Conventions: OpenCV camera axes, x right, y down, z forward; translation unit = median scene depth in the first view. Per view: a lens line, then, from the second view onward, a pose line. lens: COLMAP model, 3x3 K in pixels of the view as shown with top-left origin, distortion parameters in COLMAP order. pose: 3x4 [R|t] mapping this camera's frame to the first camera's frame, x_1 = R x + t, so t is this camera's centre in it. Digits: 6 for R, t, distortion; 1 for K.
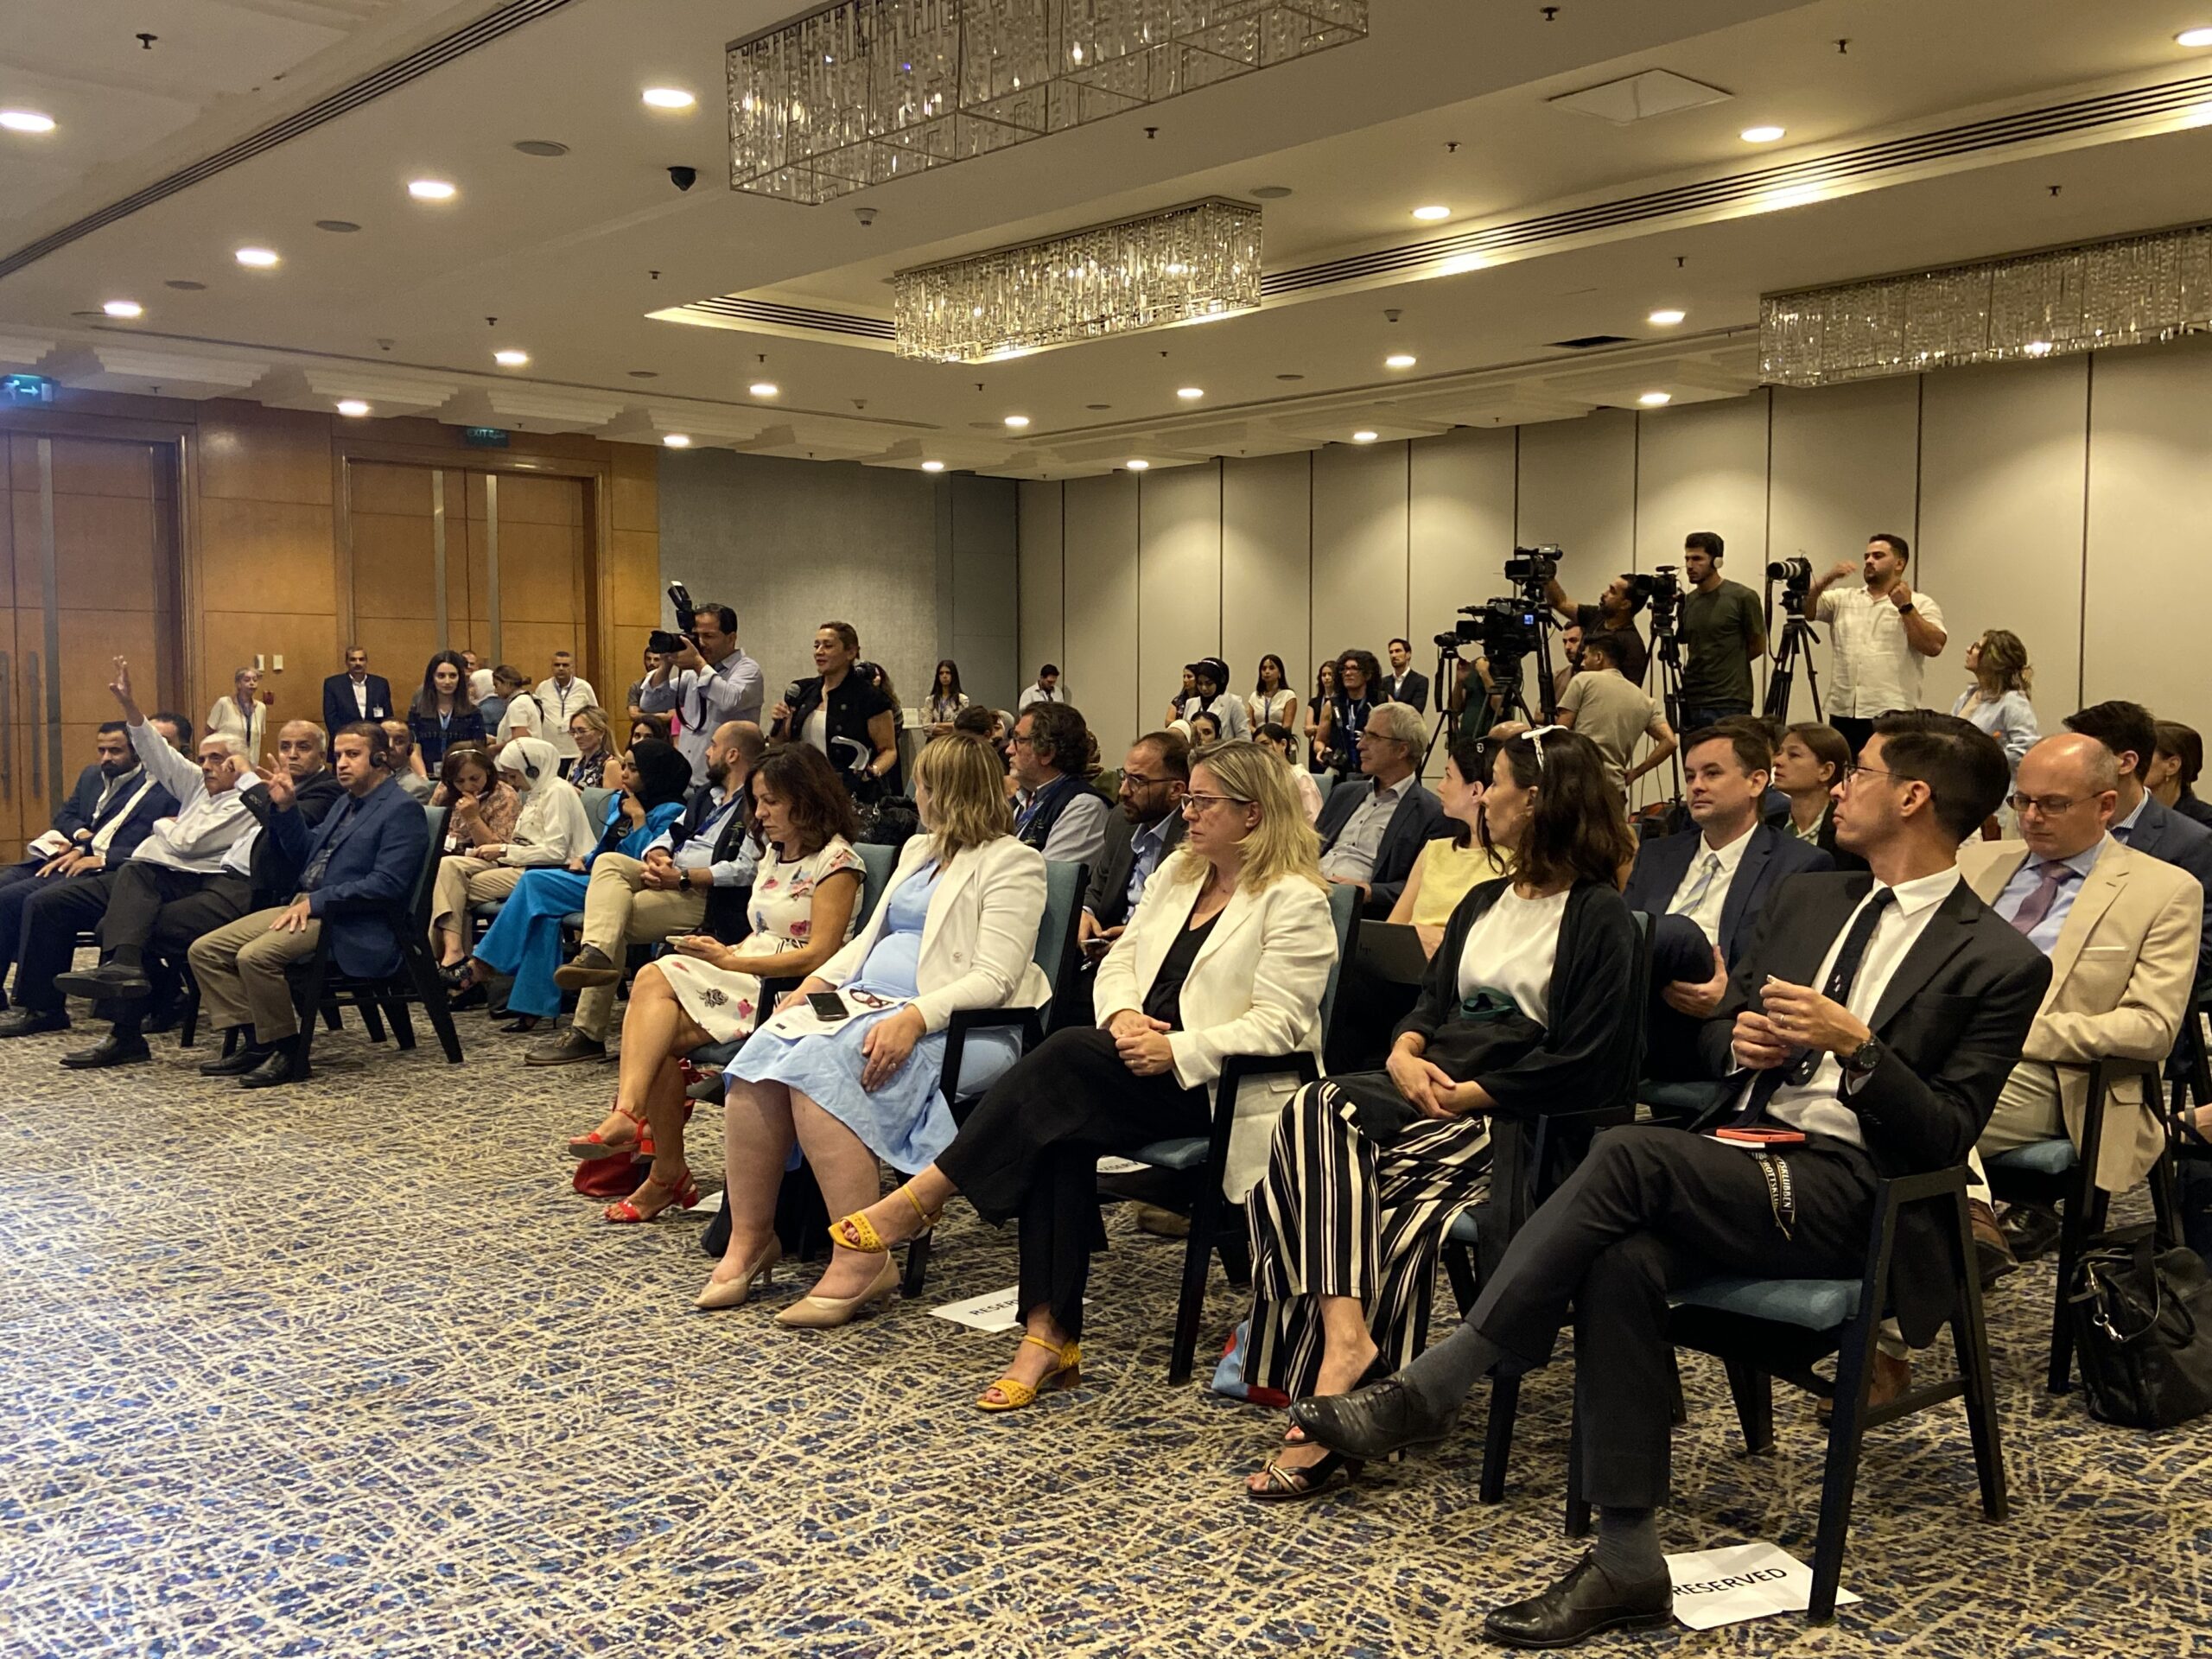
lens RADIAL K [[2108.5, 0, 1112.2], [0, 2108.5, 823.7], [0, 0, 1]] dist [0.134713, -0.187055]
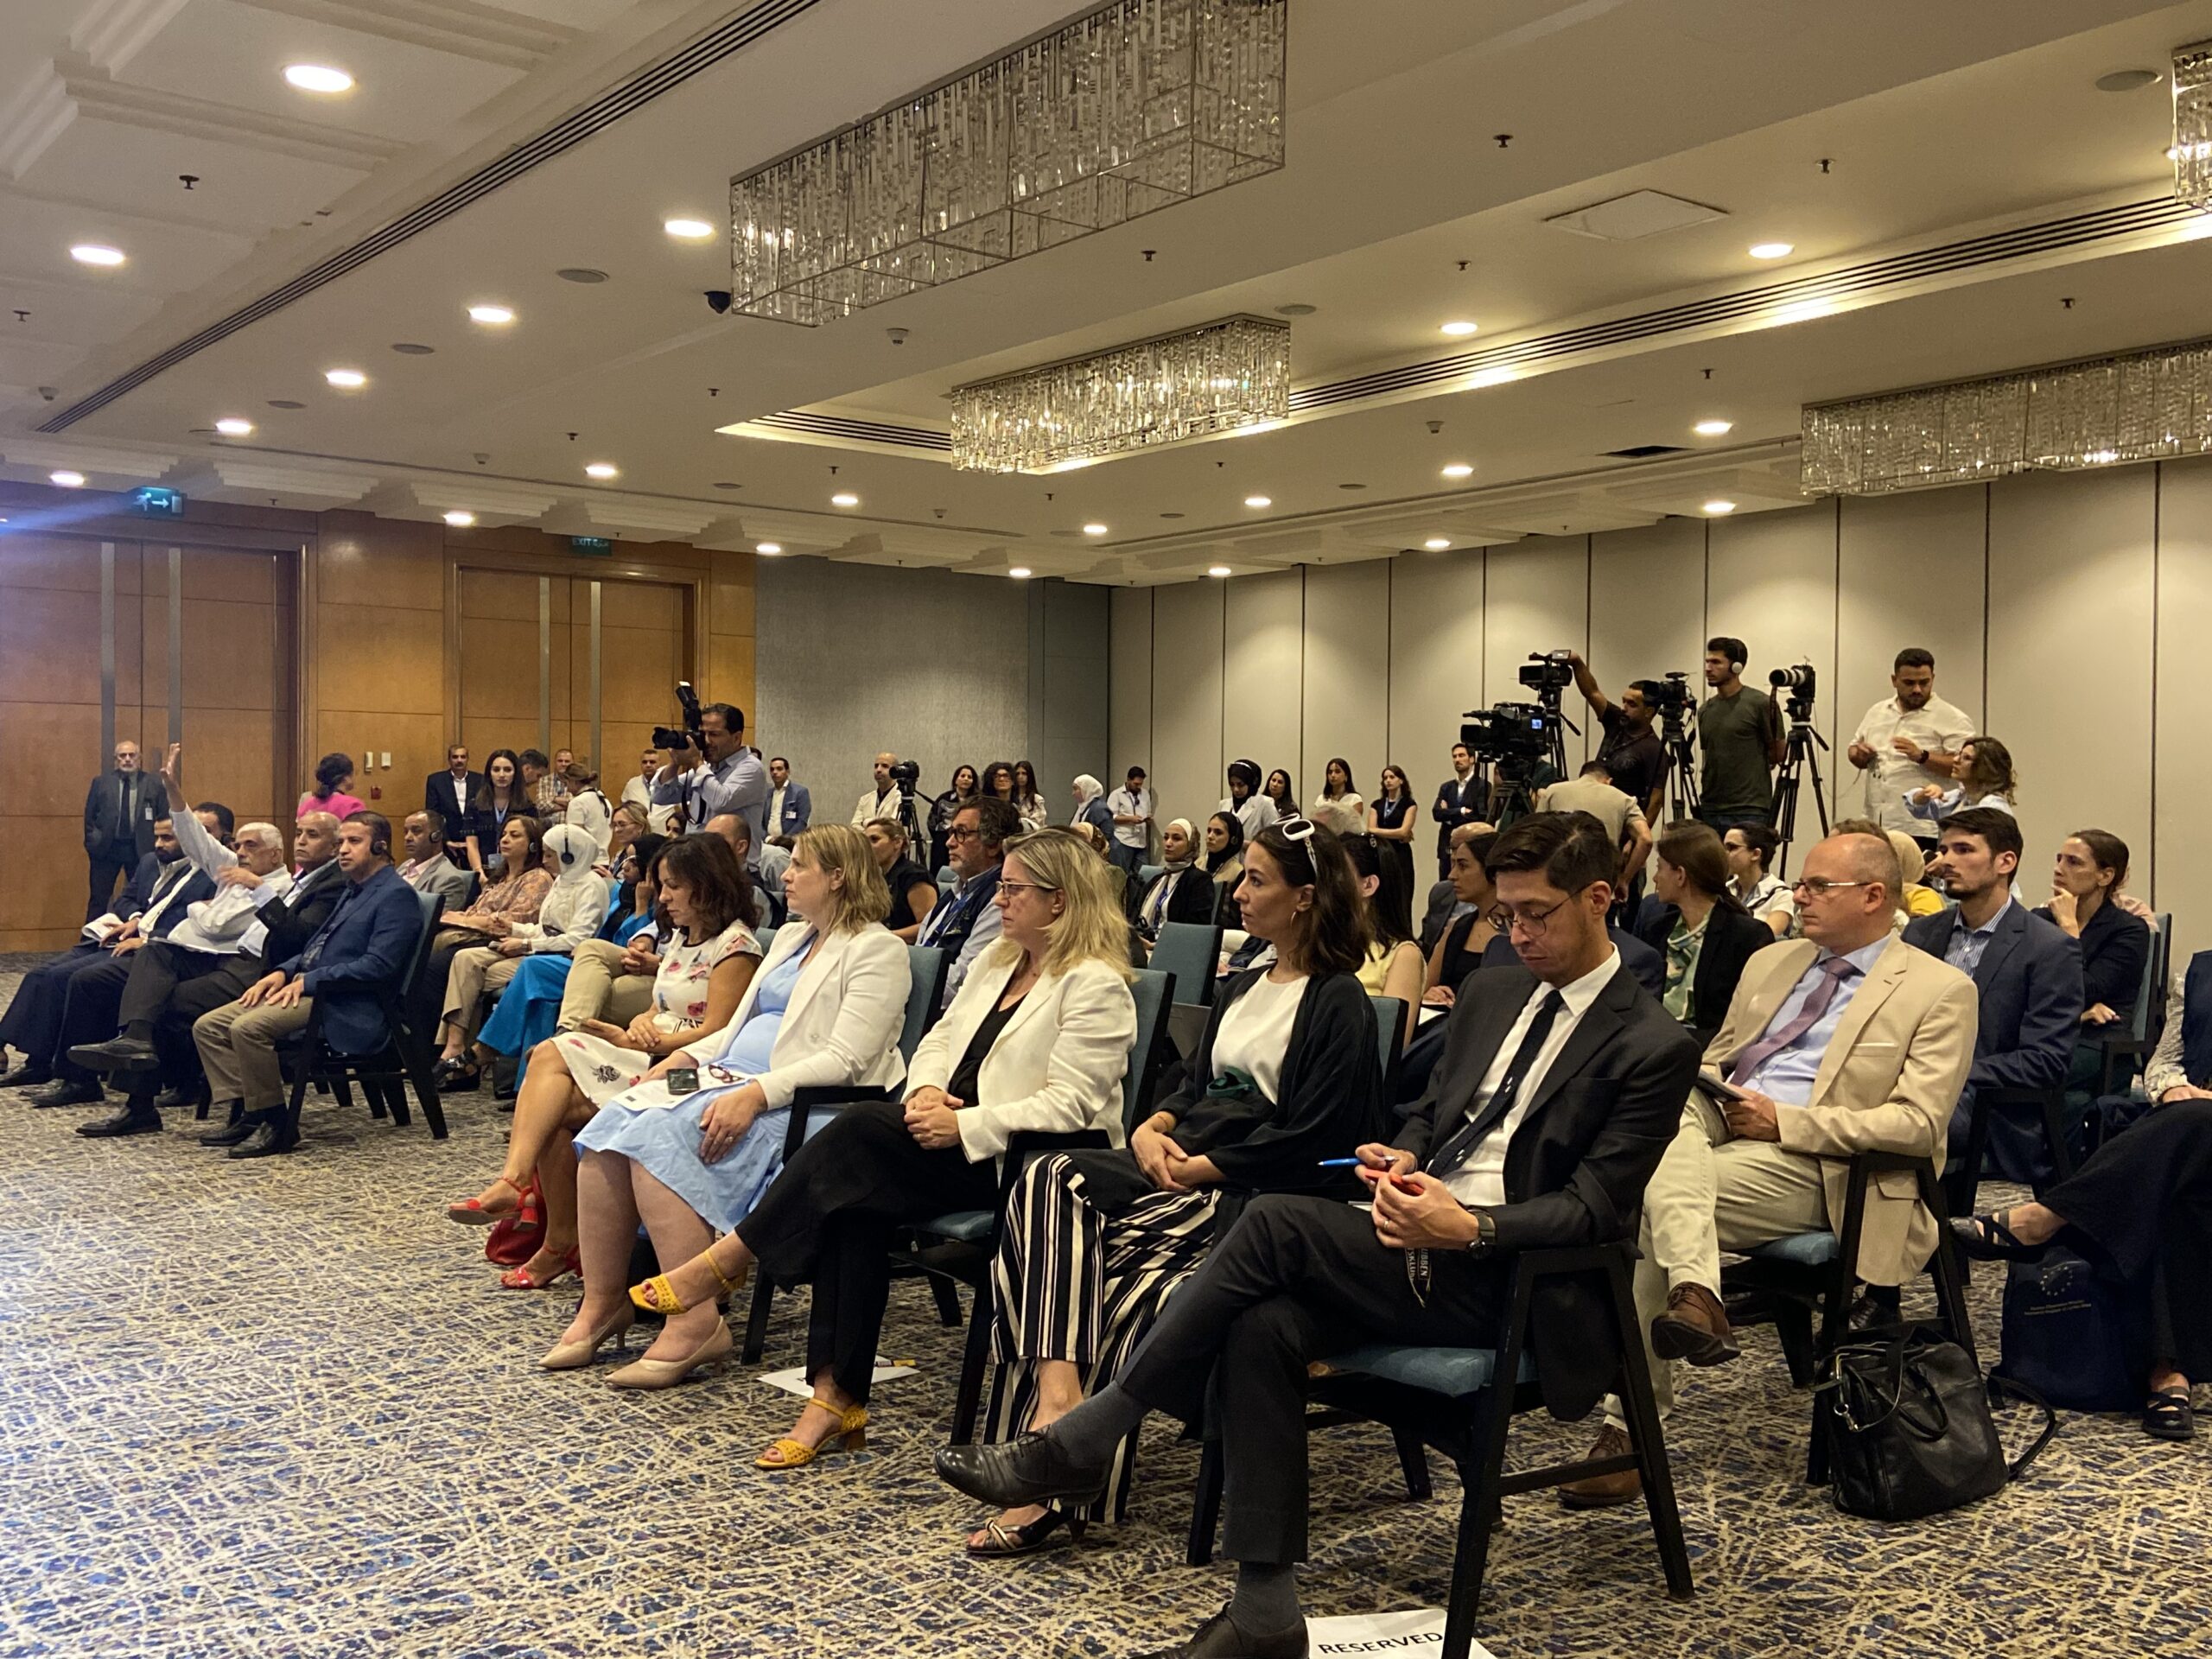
lens RADIAL K [[2108.5, 0, 1112.2], [0, 2108.5, 823.7], [0, 0, 1]] dist [0.134713, -0.187055]
pose [[0.997126, 0.010520, -0.075022, 0.150730], [-0.014208, 0.998708, -0.048796, 0.006845], [0.074411, 0.049721, 0.995987, -0.038084]]
